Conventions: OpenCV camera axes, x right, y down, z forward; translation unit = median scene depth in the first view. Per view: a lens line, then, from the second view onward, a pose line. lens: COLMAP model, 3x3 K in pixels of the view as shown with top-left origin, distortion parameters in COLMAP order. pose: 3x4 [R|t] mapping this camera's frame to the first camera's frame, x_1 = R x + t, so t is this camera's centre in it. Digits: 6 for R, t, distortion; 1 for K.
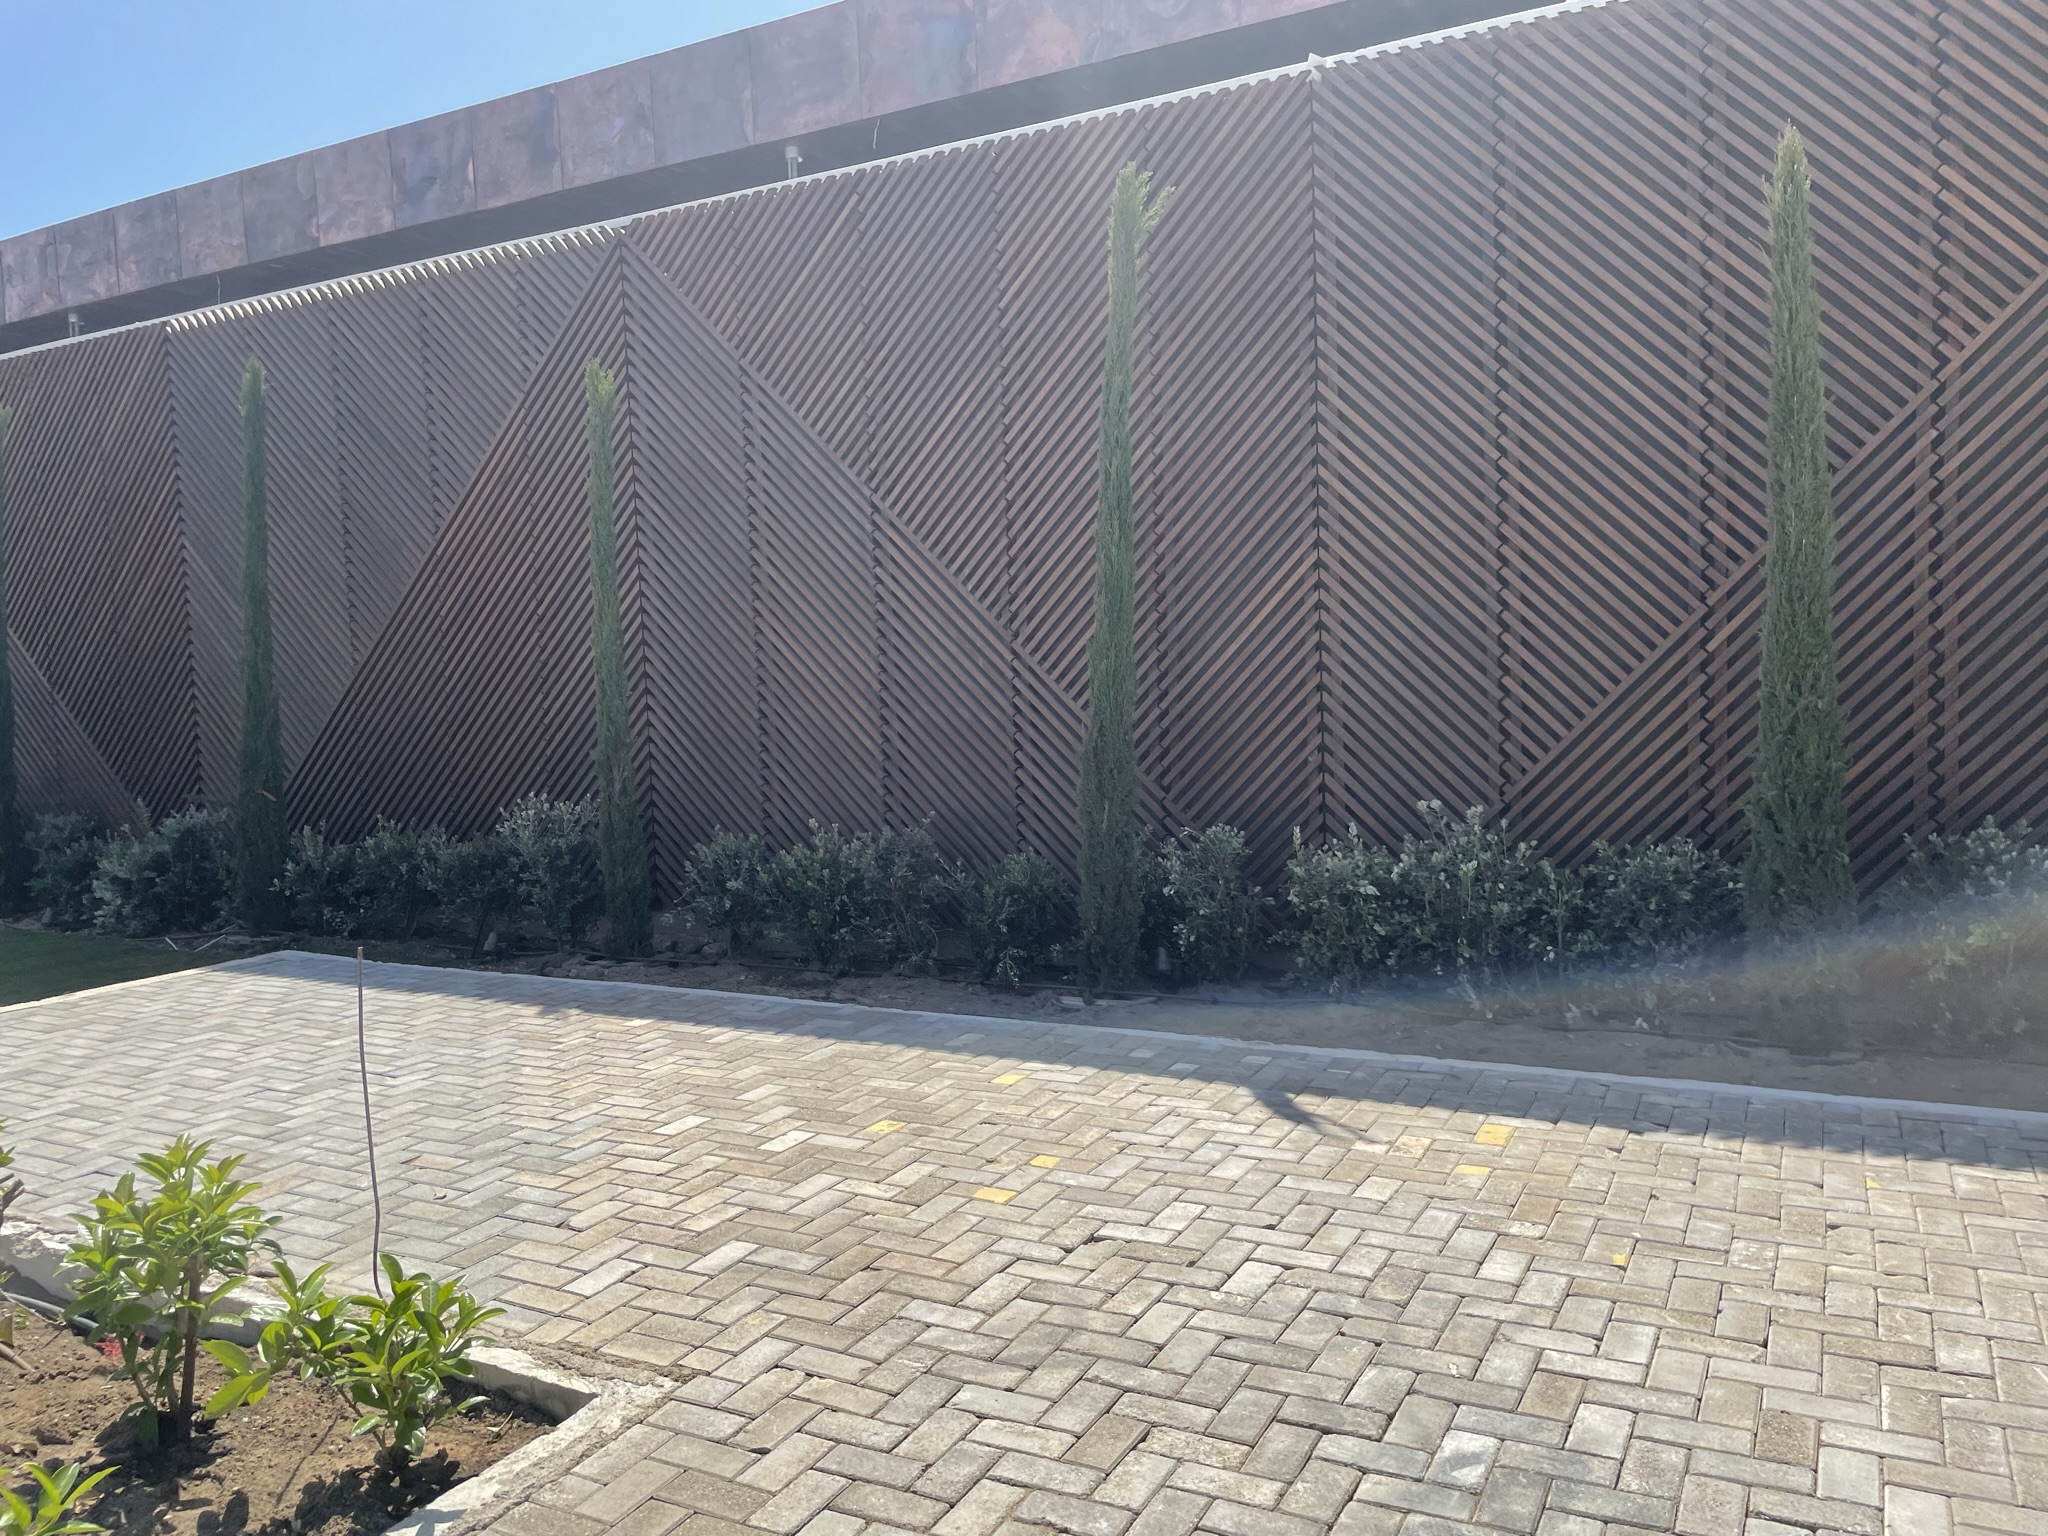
lens RADIAL K [[1547.0, 0, 1040.2], [0, 1547.0, 777.2], [0, 0, 1]] dist [0.105861, -0.139935]
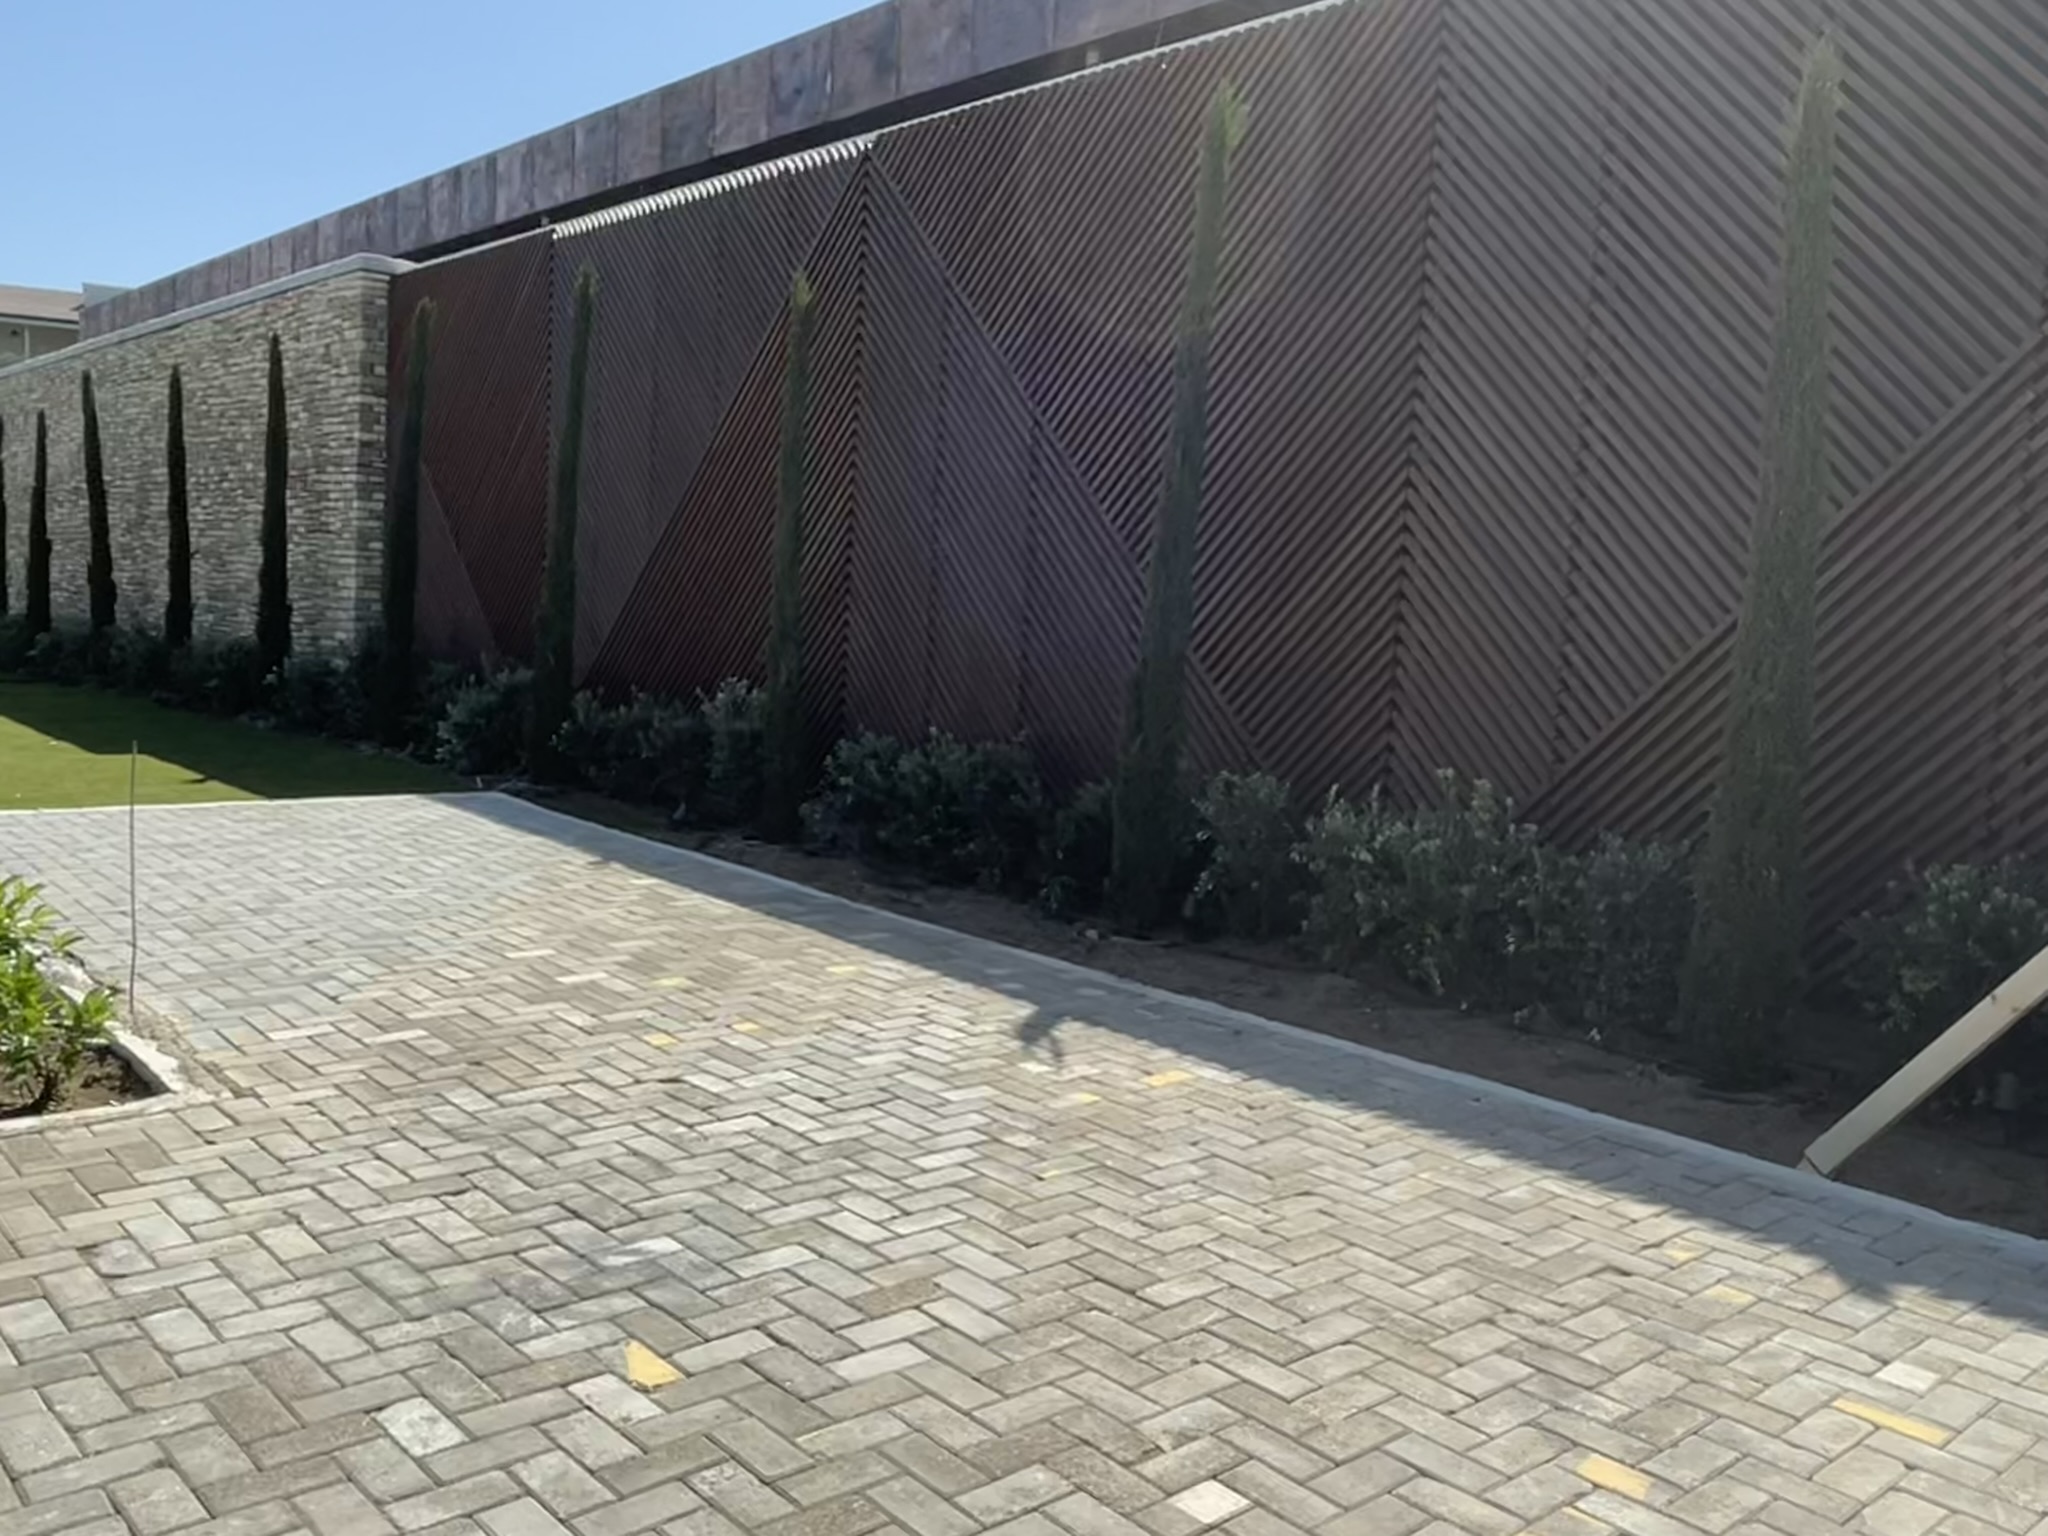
lens RADIAL K [[1717.2, 0, 1014.1], [0, 1717.2, 766.6], [0, 0, 1]] dist [-0.003516, 0.000507]
pose [[0.931852, 0.115273, -0.344040, 0.268498], [-0.105469, 0.993304, 0.047145, -0.005467], [0.347171, -0.007646, 0.937771, -0.029940]]
